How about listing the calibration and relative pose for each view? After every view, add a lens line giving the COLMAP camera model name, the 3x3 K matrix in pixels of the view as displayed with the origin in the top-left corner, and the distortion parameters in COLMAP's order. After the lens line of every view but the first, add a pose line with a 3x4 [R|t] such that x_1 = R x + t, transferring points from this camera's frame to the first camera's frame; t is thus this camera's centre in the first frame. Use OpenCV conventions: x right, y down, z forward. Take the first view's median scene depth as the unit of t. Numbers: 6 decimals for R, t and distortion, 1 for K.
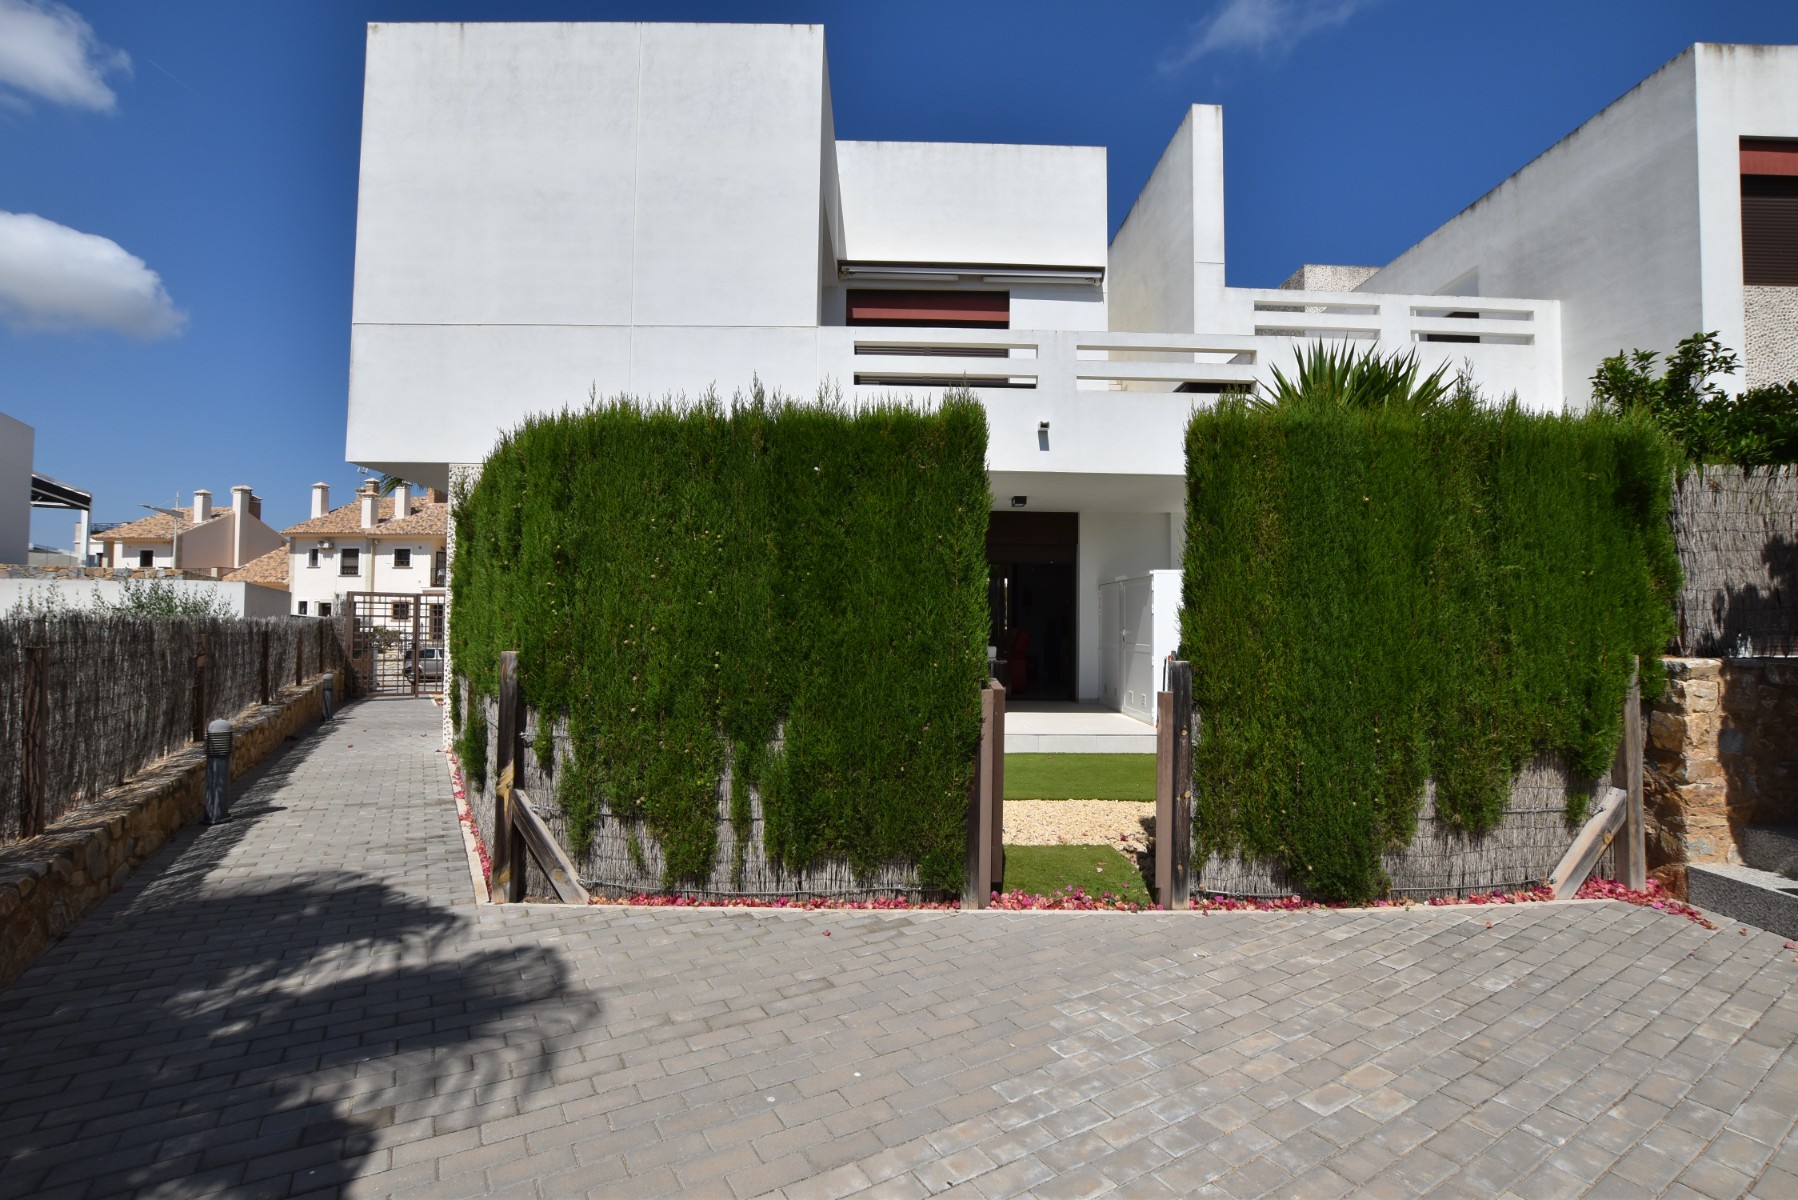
lens RADIAL K [[792.0, 0, 901.5], [0, 792.0, 603.4], [0, 0, 1]] dist [-0.036918, 0.007101]
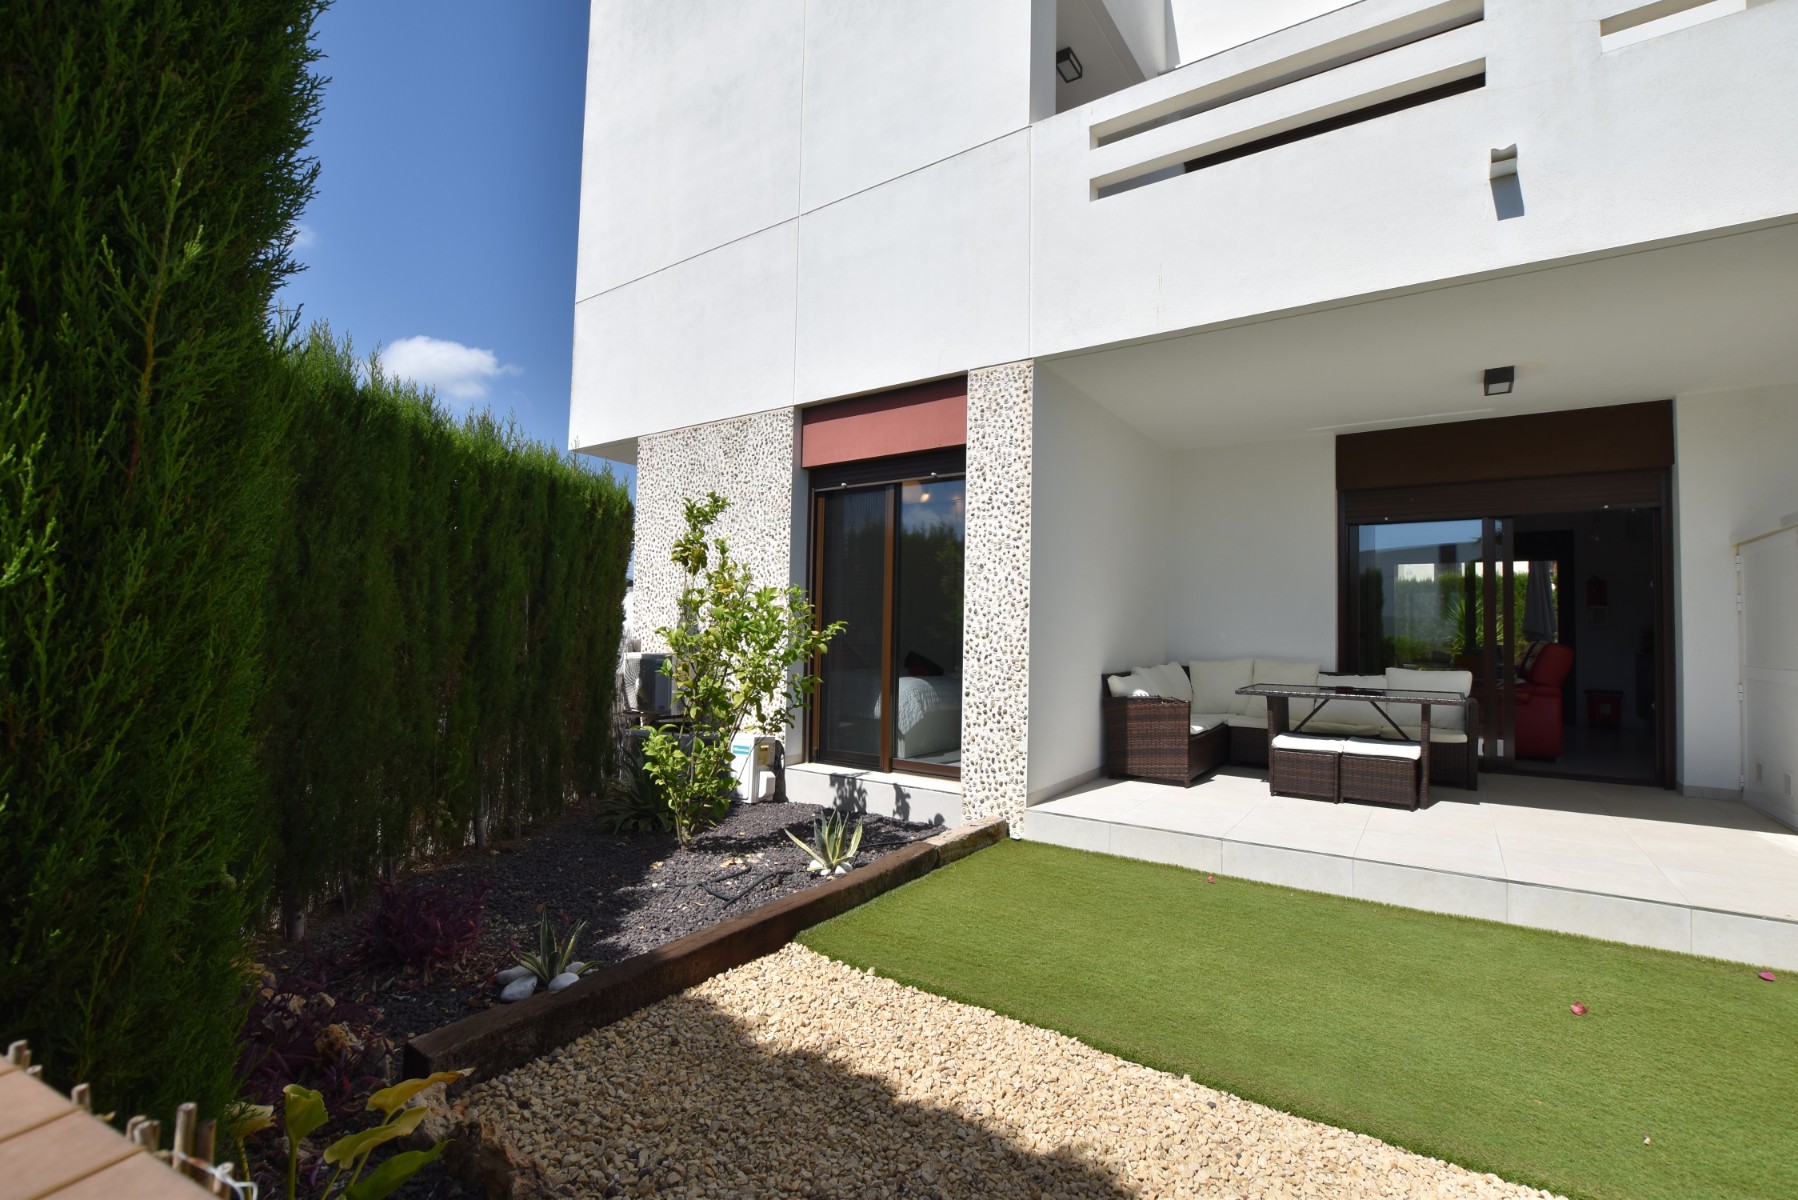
lens RADIAL K [[792.0, 0, 901.5], [0, 792.0, 603.4], [0, 0, 1]] dist [-0.036918, 0.007101]
pose [[0.811246, -0.018605, -0.584409, 0.123582], [0.006056, 0.999707, -0.023420, 0.020126], [0.584674, 0.015460, 0.811121, 0.376925]]
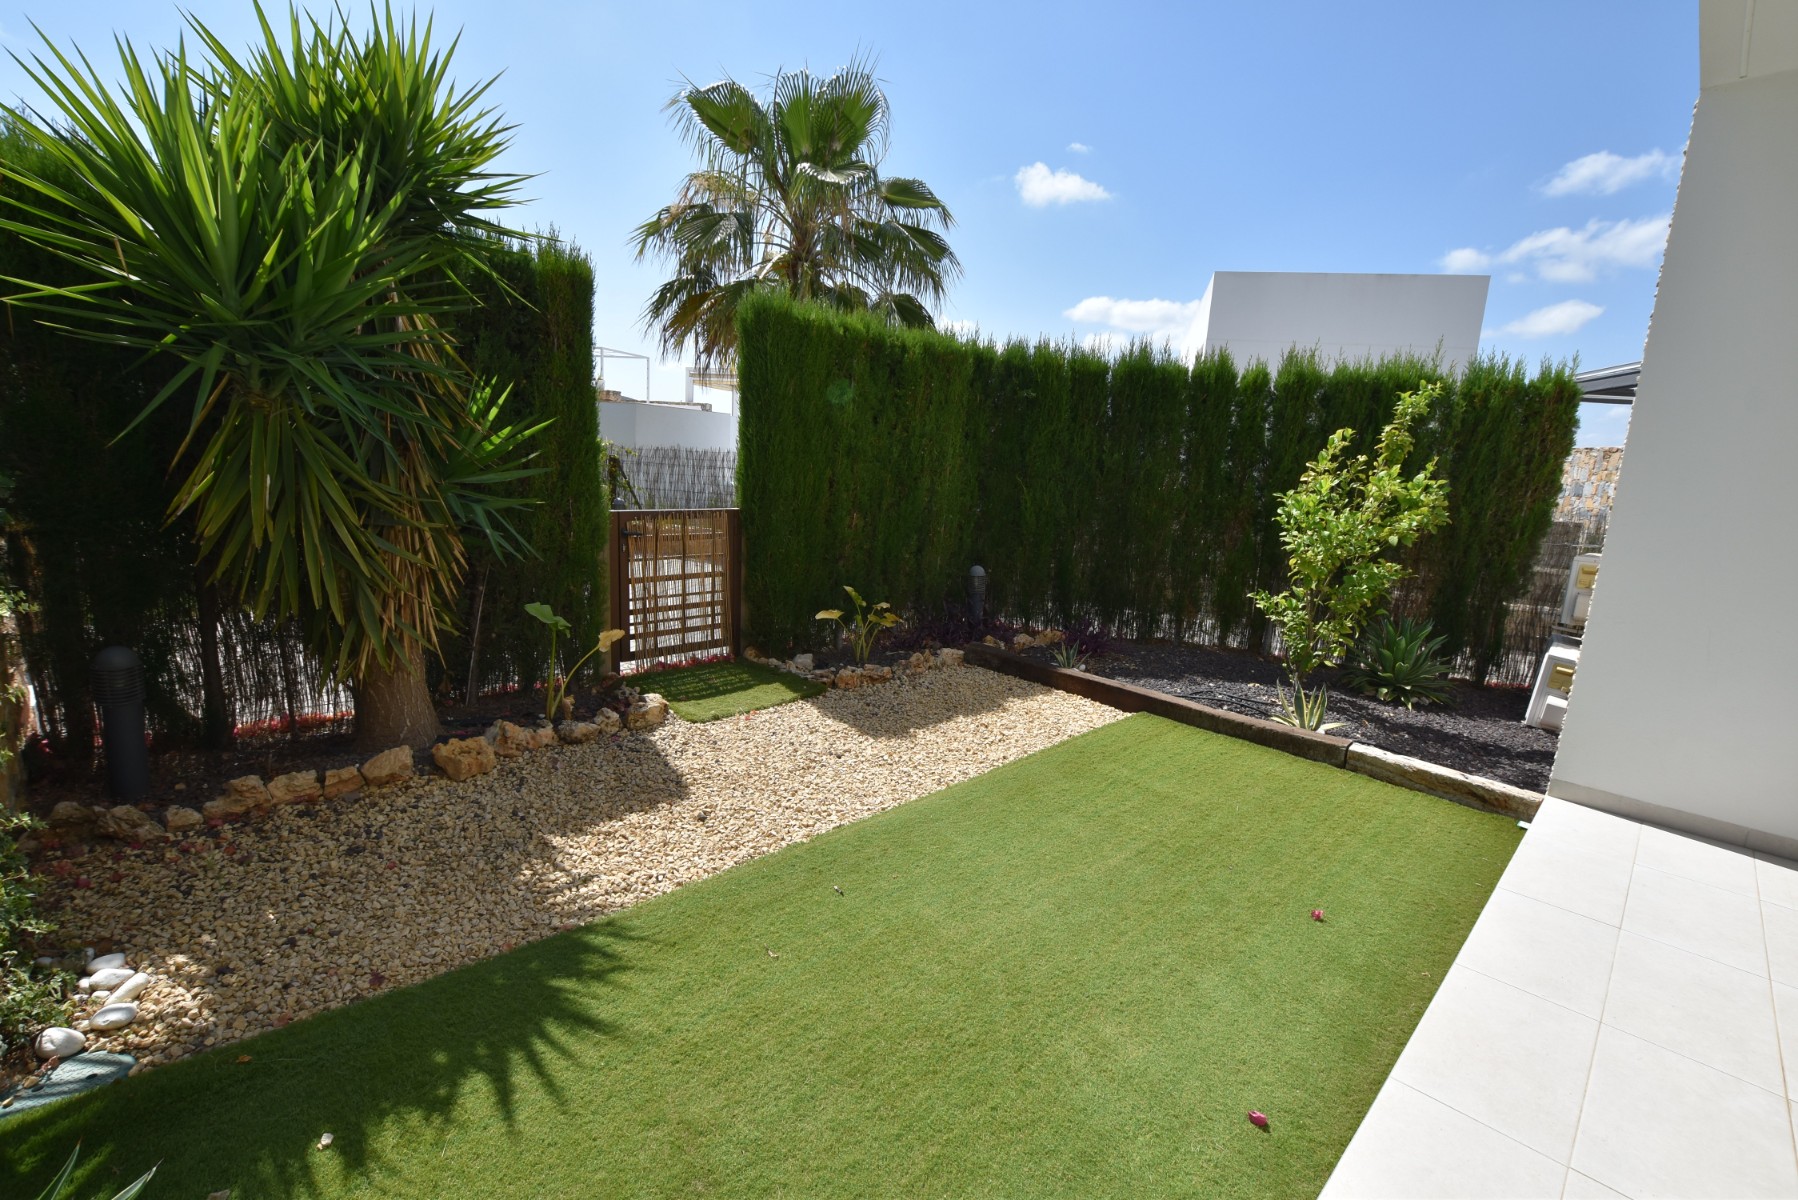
lens RADIAL K [[792.0, 0, 901.5], [0, 792.0, 603.4], [0, 0, 1]] dist [-0.036918, 0.007101]
pose [[-0.733019, 0.081318, -0.675330, 0.318487], [-0.045936, 0.984644, 0.168423, 0.008728], [0.678655, 0.154479, -0.718027, 0.833616]]
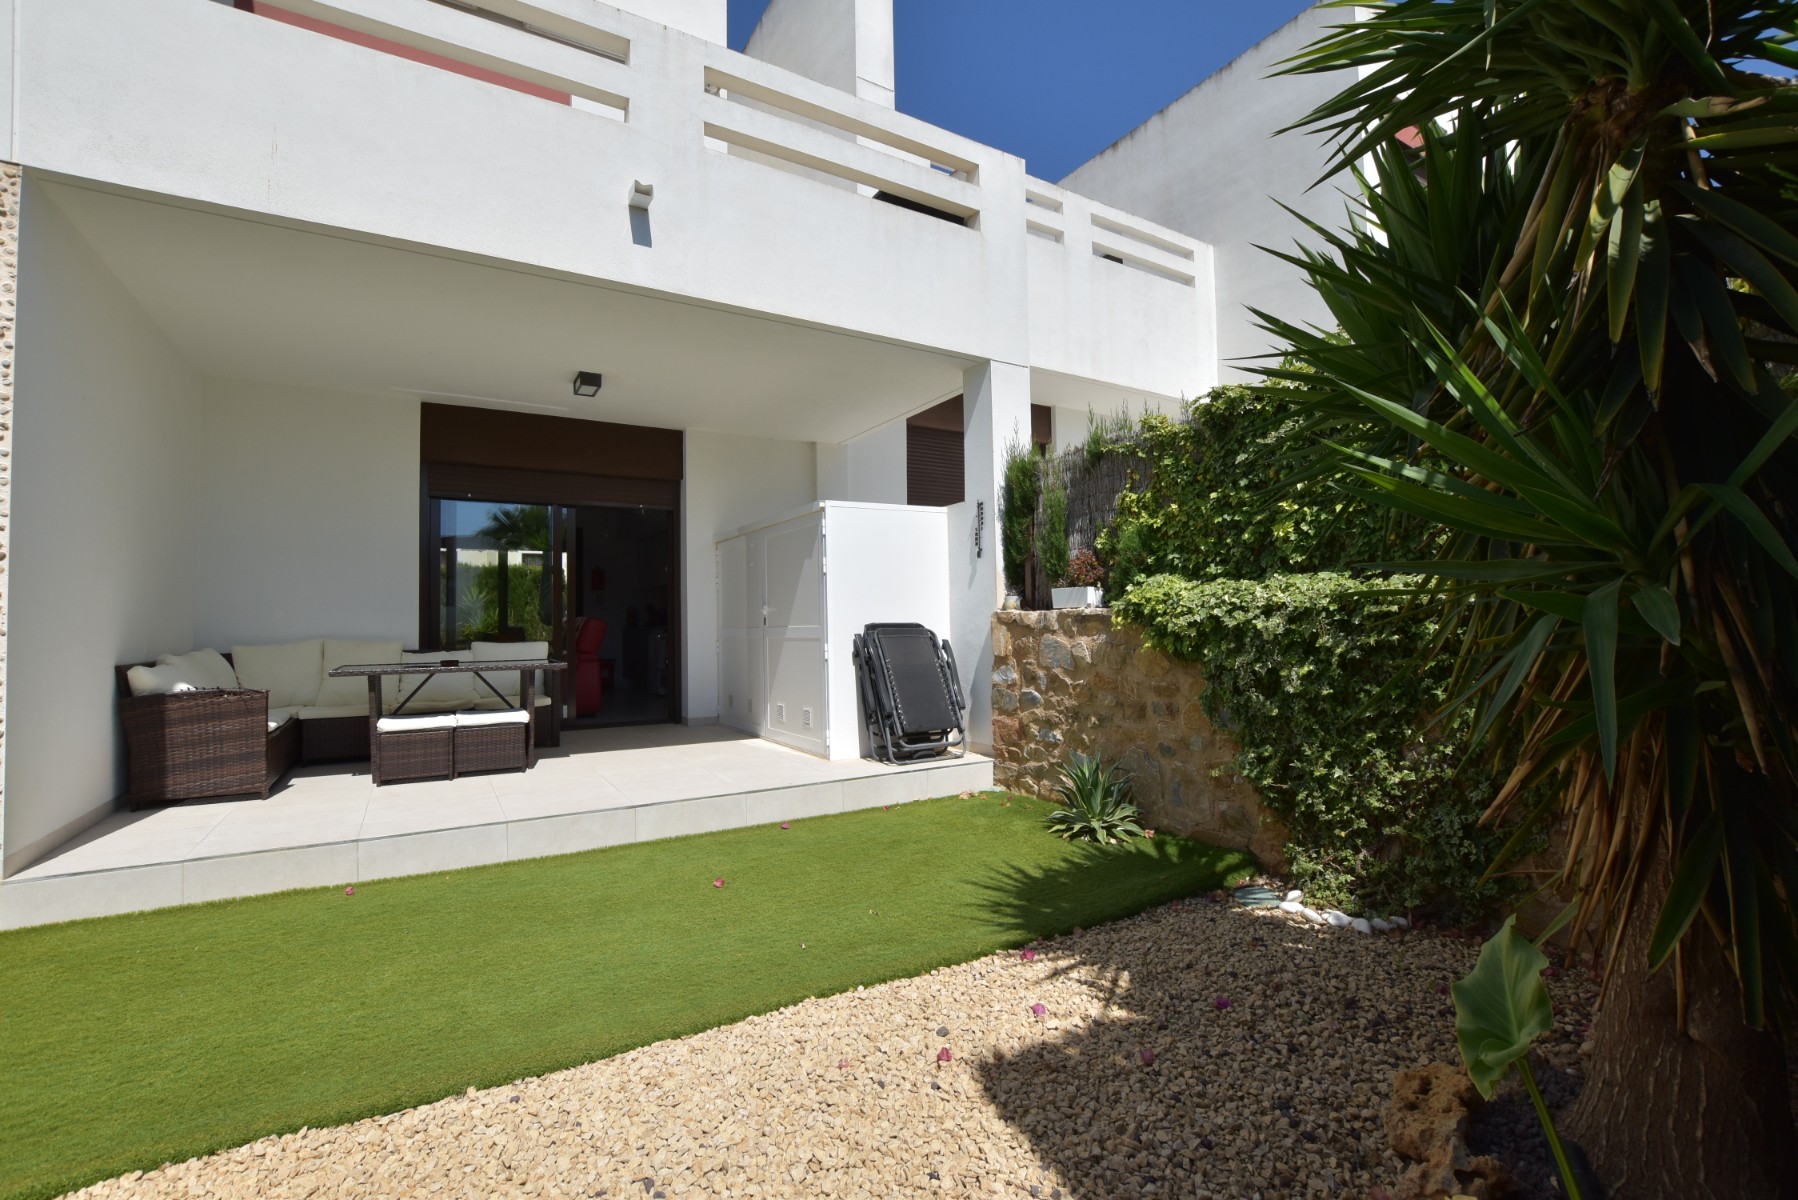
lens RADIAL K [[792.0, 0, 901.5], [0, 792.0, 603.4], [0, 0, 1]] dist [-0.036918, 0.007101]
pose [[0.861140, -0.009796, 0.508274, 0.053309], [0.012634, 0.999918, -0.002133, 0.032837], [-0.508211, 0.008258, 0.861193, 0.388506]]
